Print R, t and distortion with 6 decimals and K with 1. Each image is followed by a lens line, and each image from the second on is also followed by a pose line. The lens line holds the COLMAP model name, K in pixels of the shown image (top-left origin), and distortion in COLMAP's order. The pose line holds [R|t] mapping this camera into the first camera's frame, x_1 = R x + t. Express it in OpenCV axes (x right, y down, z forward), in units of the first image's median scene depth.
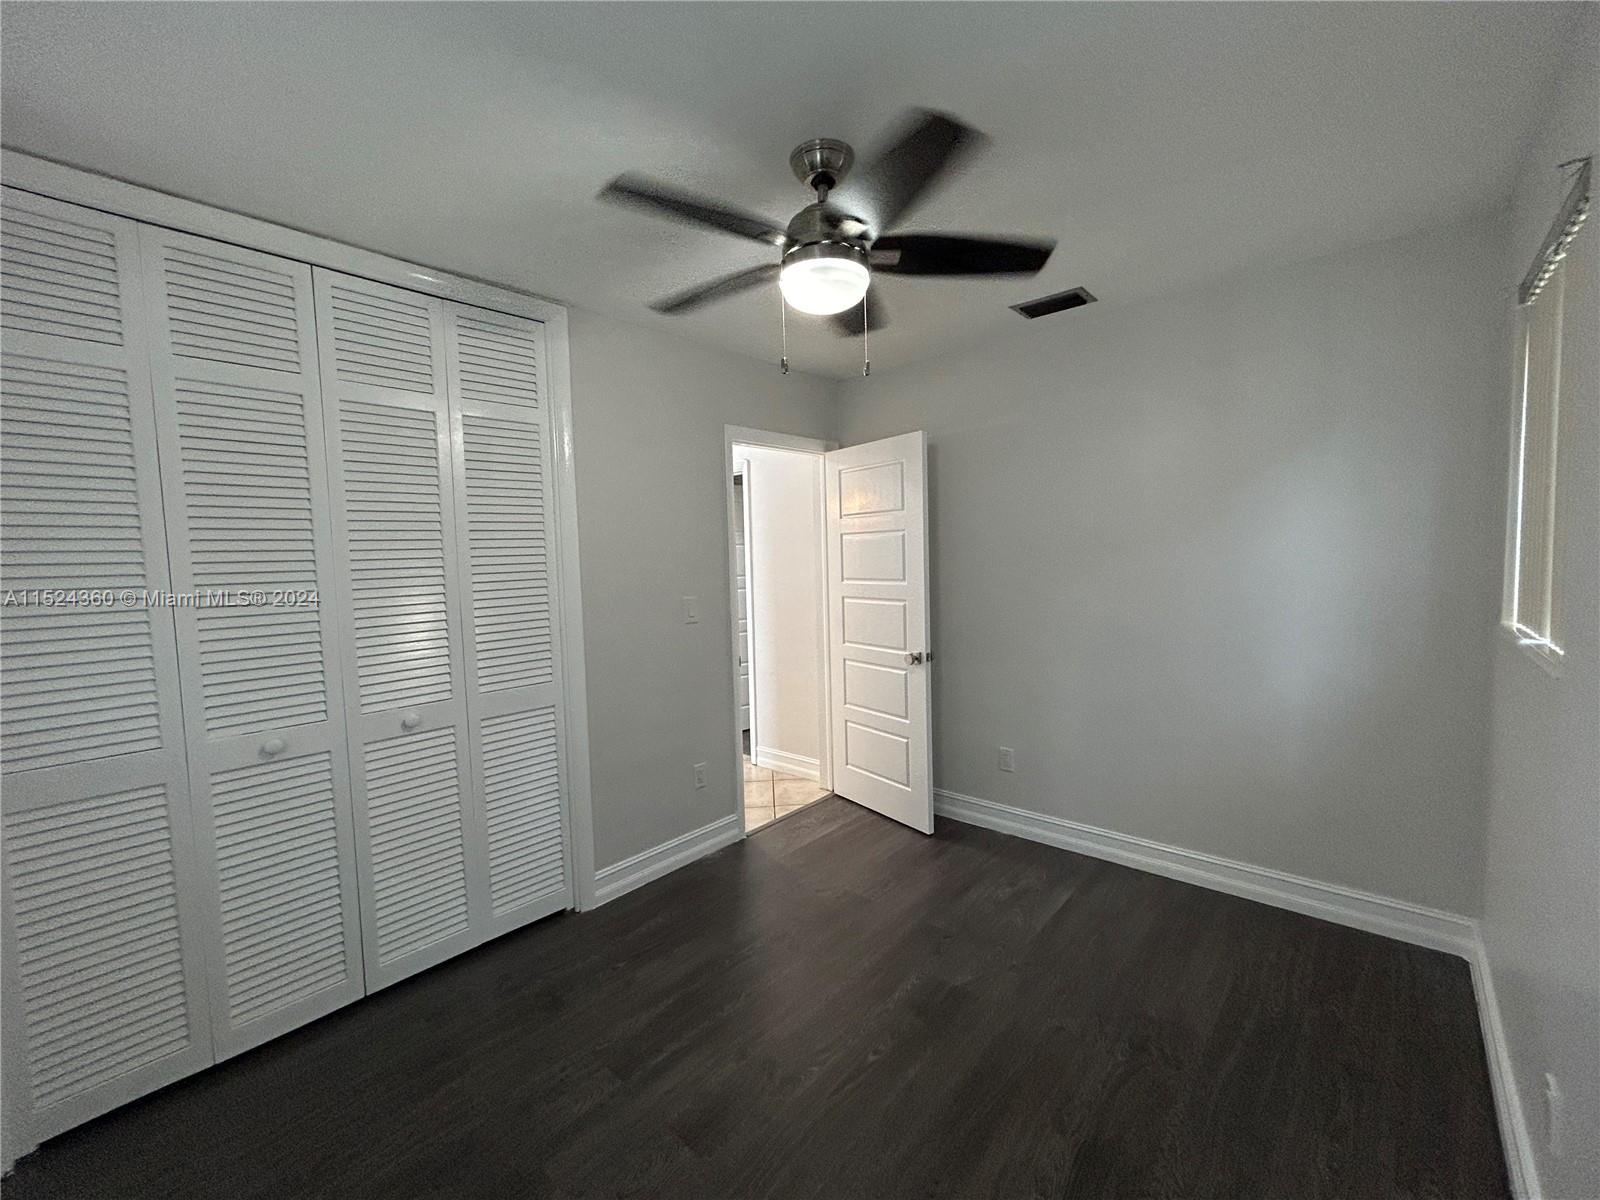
lens RADIAL K [[645.2, 0, 786.6], [0, 645.2, 603.6], [0, 0, 1]] dist [-0.007008, 0.001832]
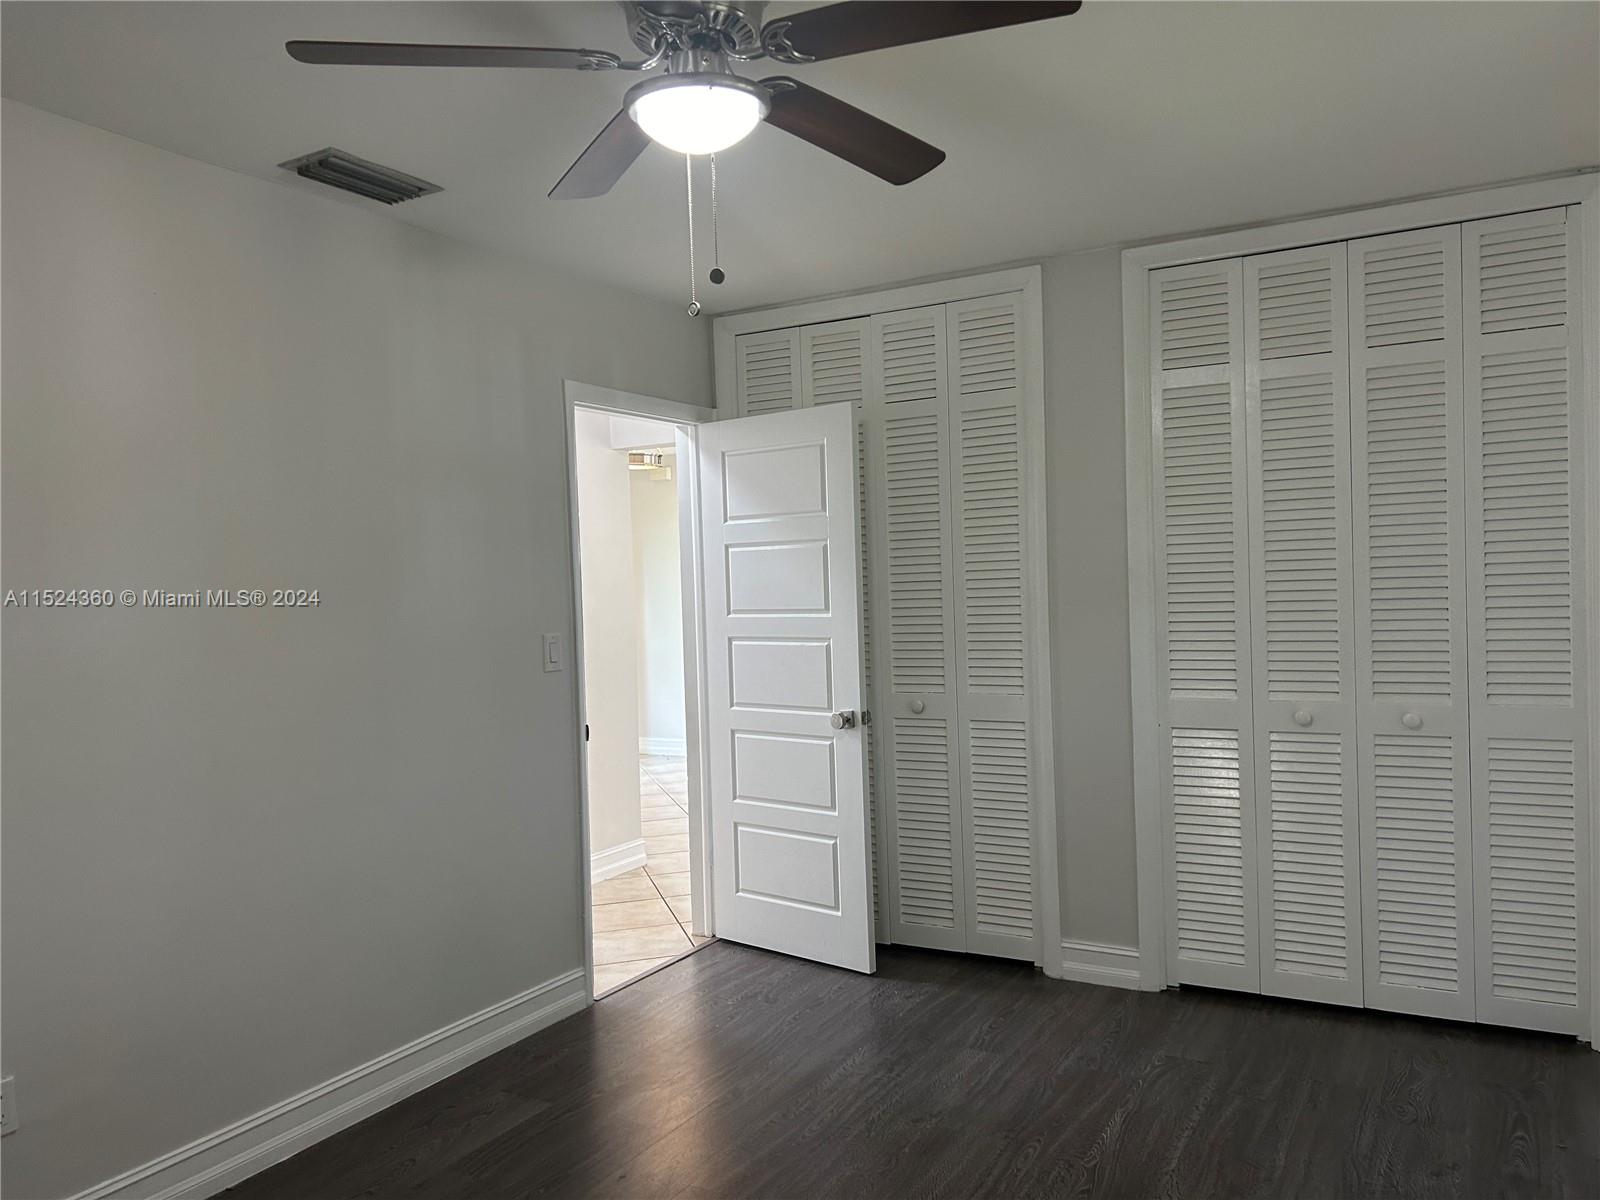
lens RADIAL K [[1194.0, 0, 807.1], [0, 1194.0, 601.5], [0, 0, 1]] dist [0.059740, -0.072580]
pose [[0.971057, 0.004361, 0.238808, -0.151054], [0.011267, 0.997884, -0.064038, 0.036743], [-0.238582, 0.064876, 0.968953, -0.263399]]
